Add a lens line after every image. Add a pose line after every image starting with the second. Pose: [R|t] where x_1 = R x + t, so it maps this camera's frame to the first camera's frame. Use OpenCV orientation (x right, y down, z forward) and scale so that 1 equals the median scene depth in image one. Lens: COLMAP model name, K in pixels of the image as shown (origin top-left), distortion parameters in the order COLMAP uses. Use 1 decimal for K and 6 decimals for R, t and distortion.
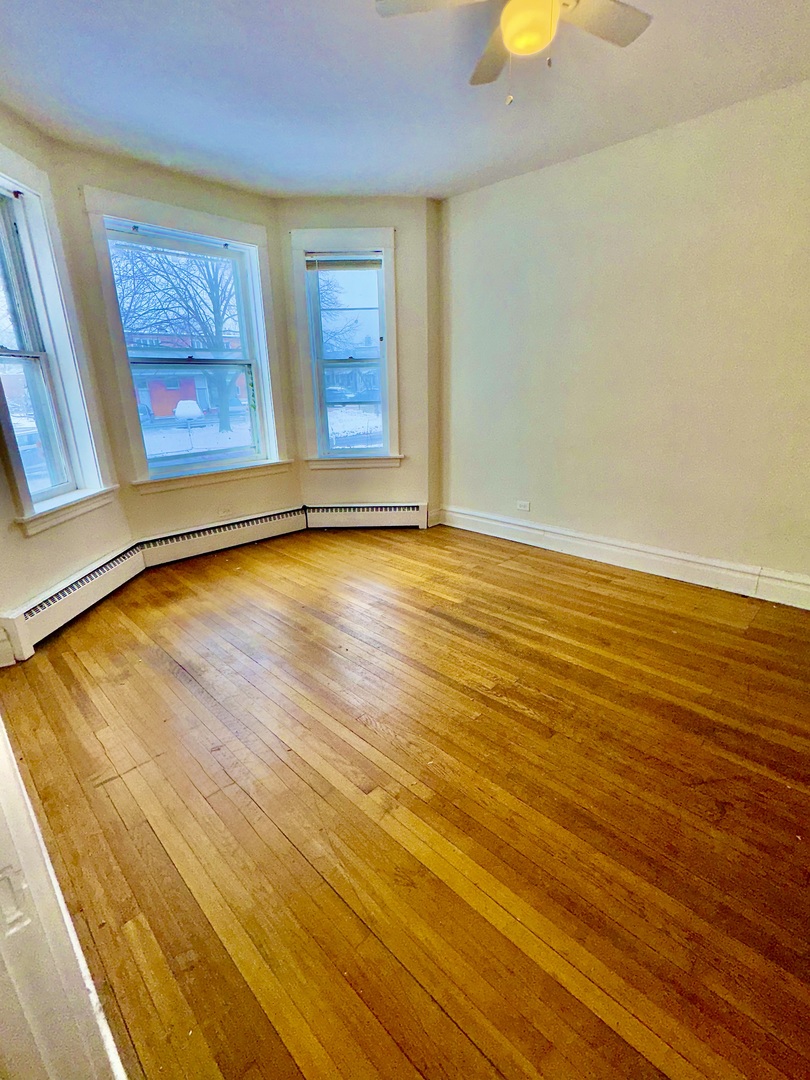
lens RADIAL K [[483.5, 0, 405.0], [0, 483.5, 540.0], [0, 0, 1]] dist [0.001383, 0.000426]
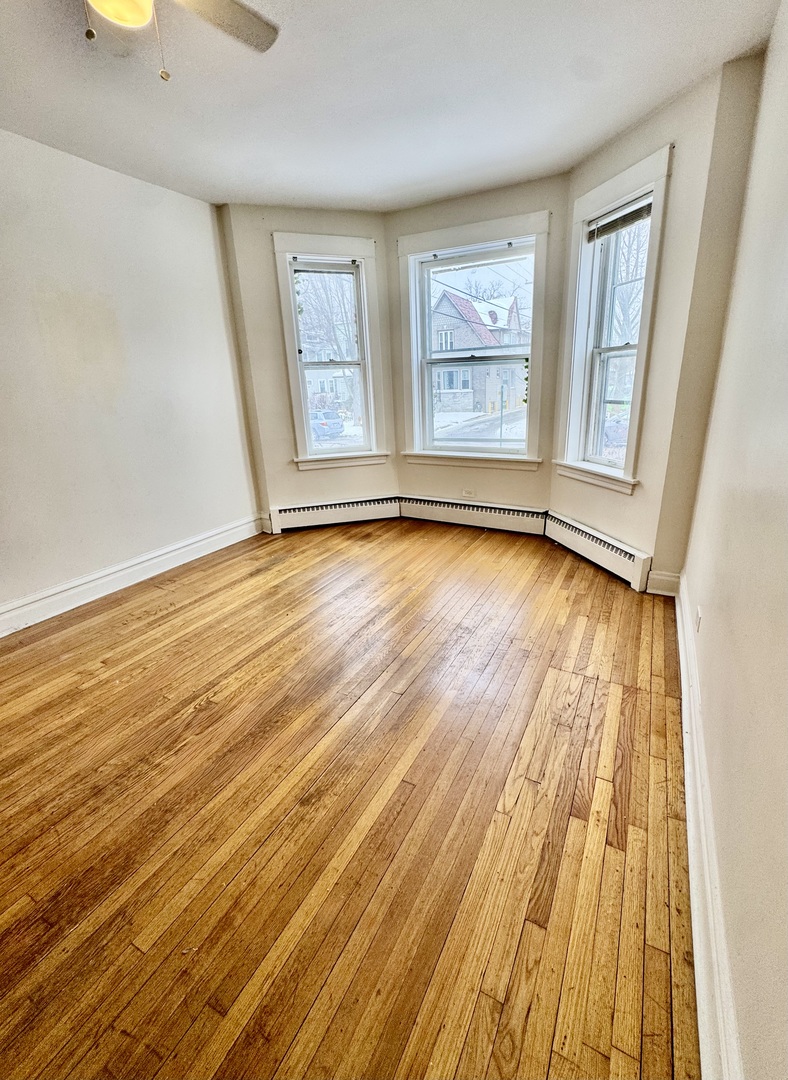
lens RADIAL K [[450.5, 0, 424.8], [0, 450.5, 522.6], [0, 0, 1]] dist [-0.001338, 0.000106]
pose [[0.308025, 0.295949, -0.904176, 0.656531], [-0.272867, 0.937939, 0.214043, -0.223097], [0.911408, 0.180789, 0.369663, 0.625441]]
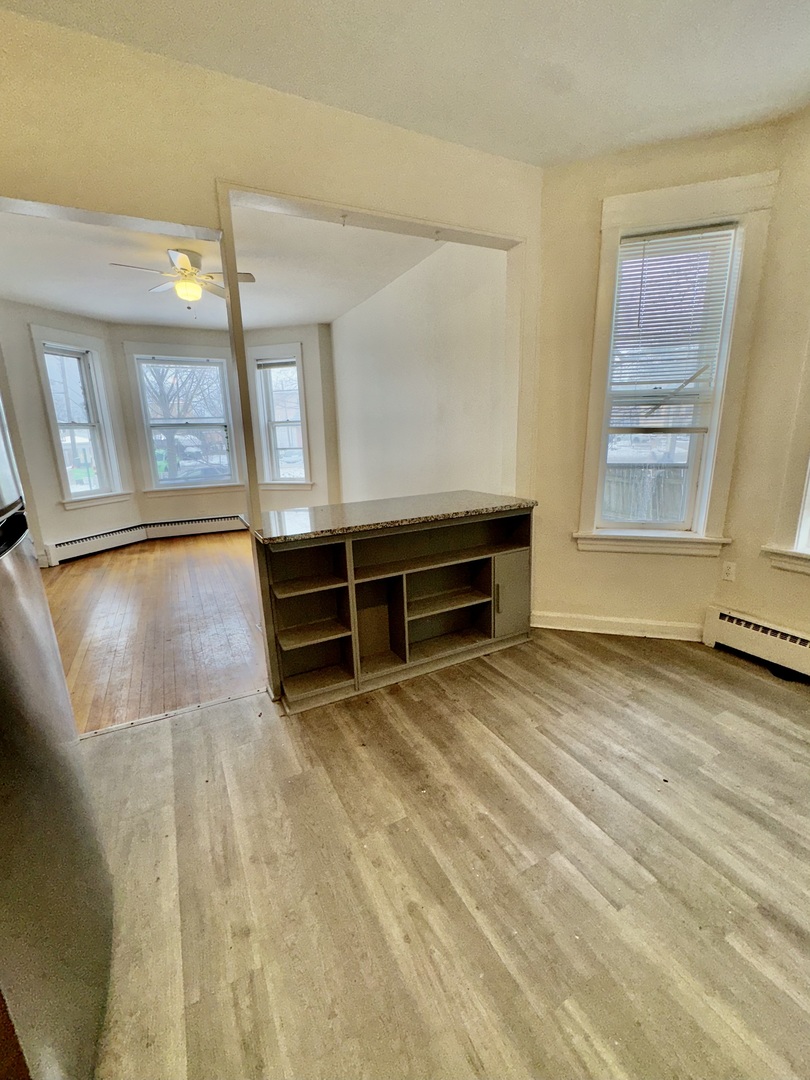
lens RADIAL K [[442.4, 0, 405.0], [0, 442.4, 540.0], [0, 0, 1]] dist [-0.000731, -0.000570]
pose [[0.950805, 0.065121, -0.302868, 0.903998], [-0.087064, 0.994424, -0.059508, 0.080459], [0.297304, 0.082949, 0.951173, -0.284881]]
